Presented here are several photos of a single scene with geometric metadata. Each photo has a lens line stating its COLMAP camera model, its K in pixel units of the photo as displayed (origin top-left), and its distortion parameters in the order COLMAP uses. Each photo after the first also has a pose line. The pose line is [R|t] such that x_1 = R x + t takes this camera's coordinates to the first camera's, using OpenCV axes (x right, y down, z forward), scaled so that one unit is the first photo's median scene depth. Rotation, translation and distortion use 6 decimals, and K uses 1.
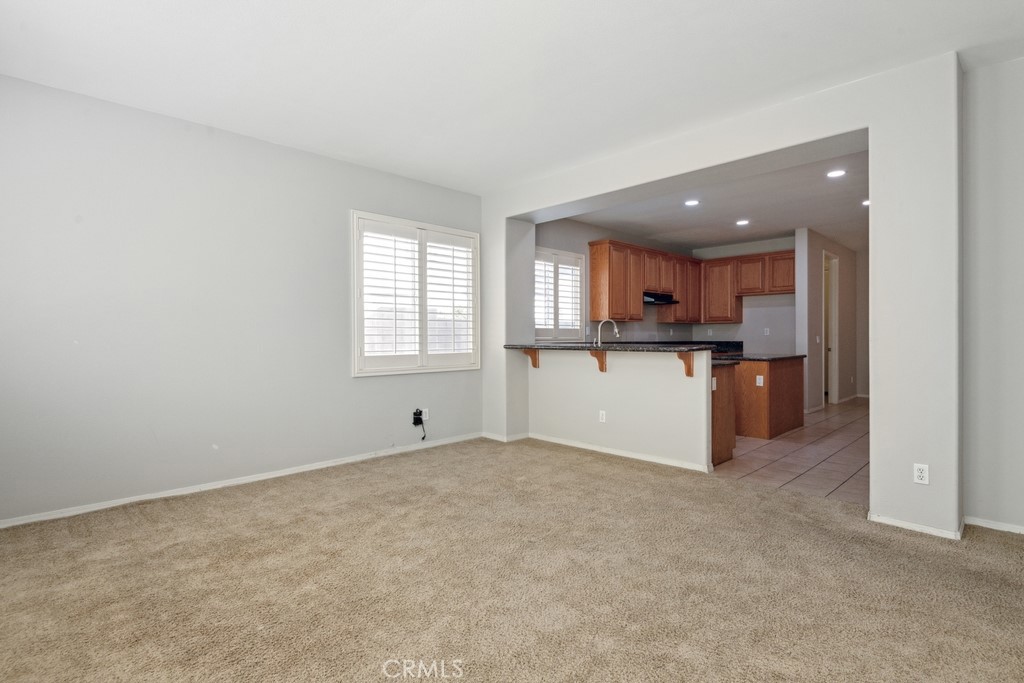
lens RADIAL K [[503.4, 0, 504.0], [0, 503.4, 336.3], [0, 0, 1]] dist [0.036162, -0.027836]
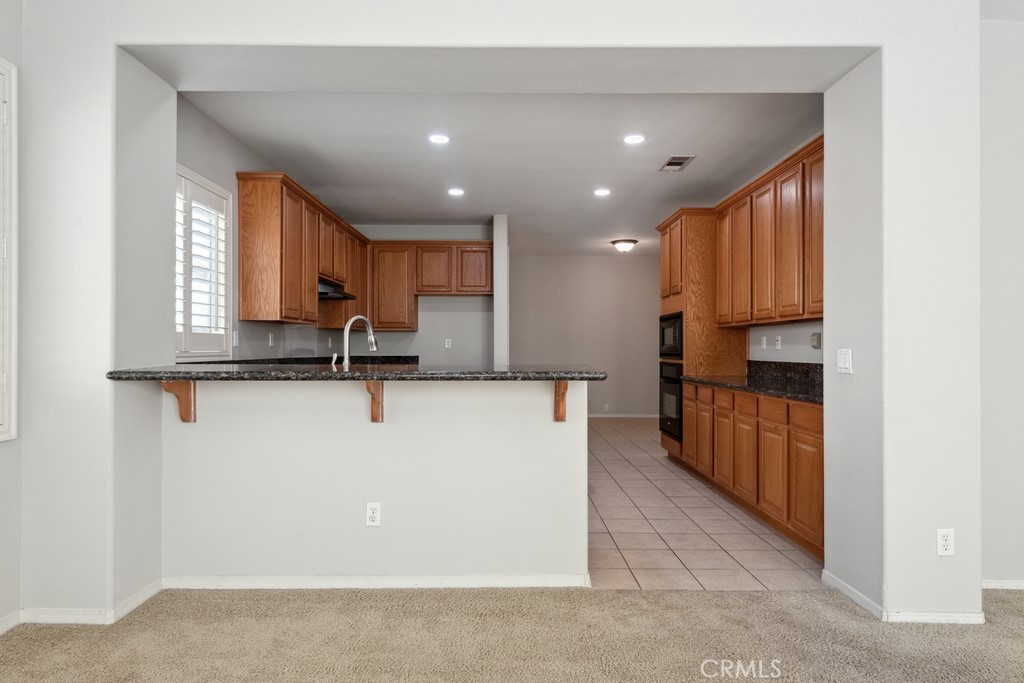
lens RADIAL K [[602.1, 0, 512.0], [0, 602.1, 345.8], [0, 0, 1]] dist [0.010958, -0.000382]
pose [[0.685846, 0.007951, 0.727704, -0.096840], [-0.004570, 0.999968, -0.006619, -0.000204], [-0.727733, 0.001214, 0.685860, 0.356599]]
